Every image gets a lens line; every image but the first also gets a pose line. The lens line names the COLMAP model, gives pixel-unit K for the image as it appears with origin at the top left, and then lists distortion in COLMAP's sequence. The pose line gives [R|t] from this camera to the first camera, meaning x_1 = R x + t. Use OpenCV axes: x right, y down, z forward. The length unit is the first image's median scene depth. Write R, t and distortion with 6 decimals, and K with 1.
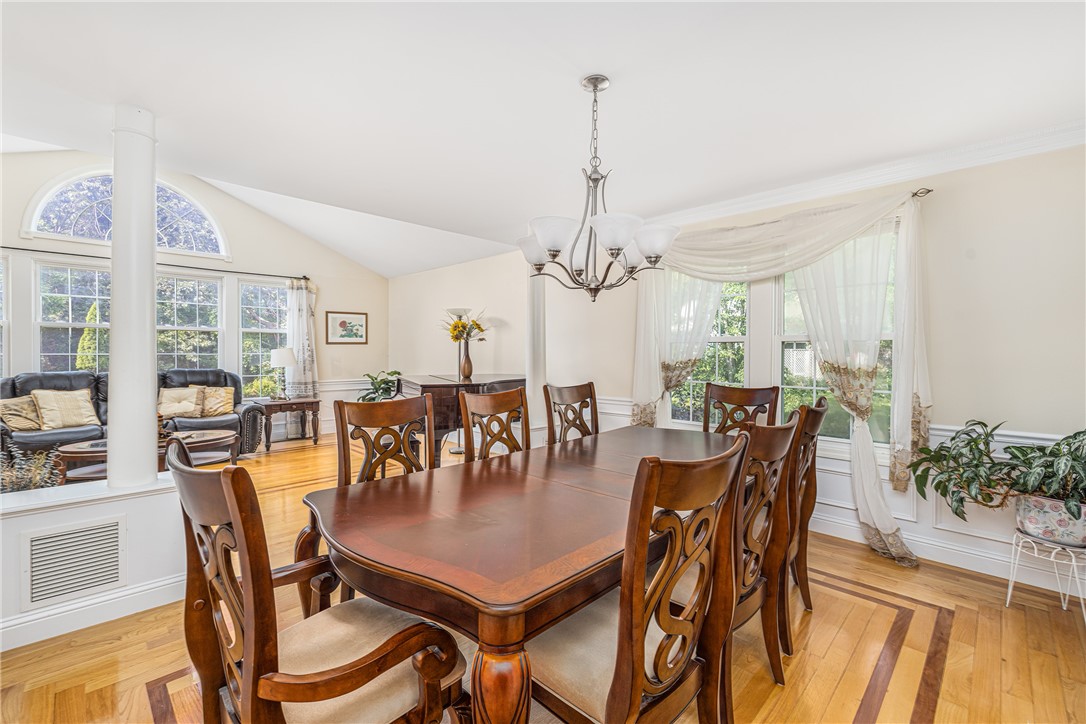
lens RADIAL K [[463.5, 0, 537.9], [0, 463.5, 356.0], [0, 0, 1]] dist [-0.005145, -0.000095]
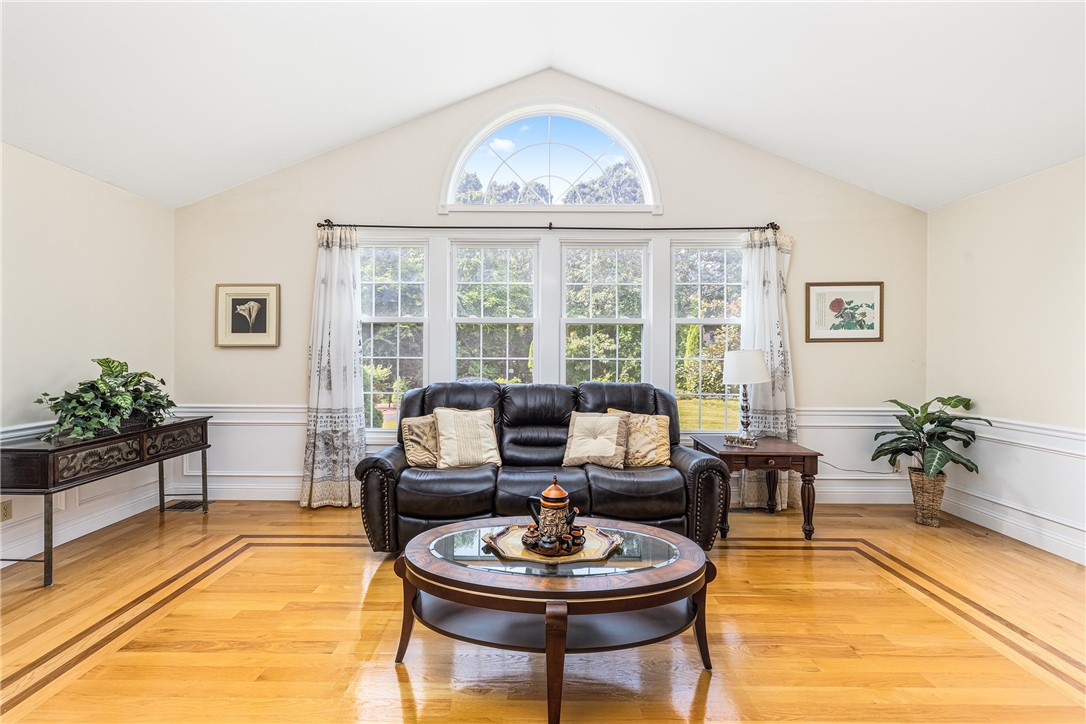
lens RADIAL K [[463.5, 0, 537.9], [0, 463.5, 356.0], [0, 0, 1]] dist [-0.005145, -0.000095]
pose [[0.711079, 0.003304, -0.703105, -0.338252], [-0.007363, 0.999969, -0.002747, -0.005807], [0.703074, 0.007130, 0.711081, 0.432713]]
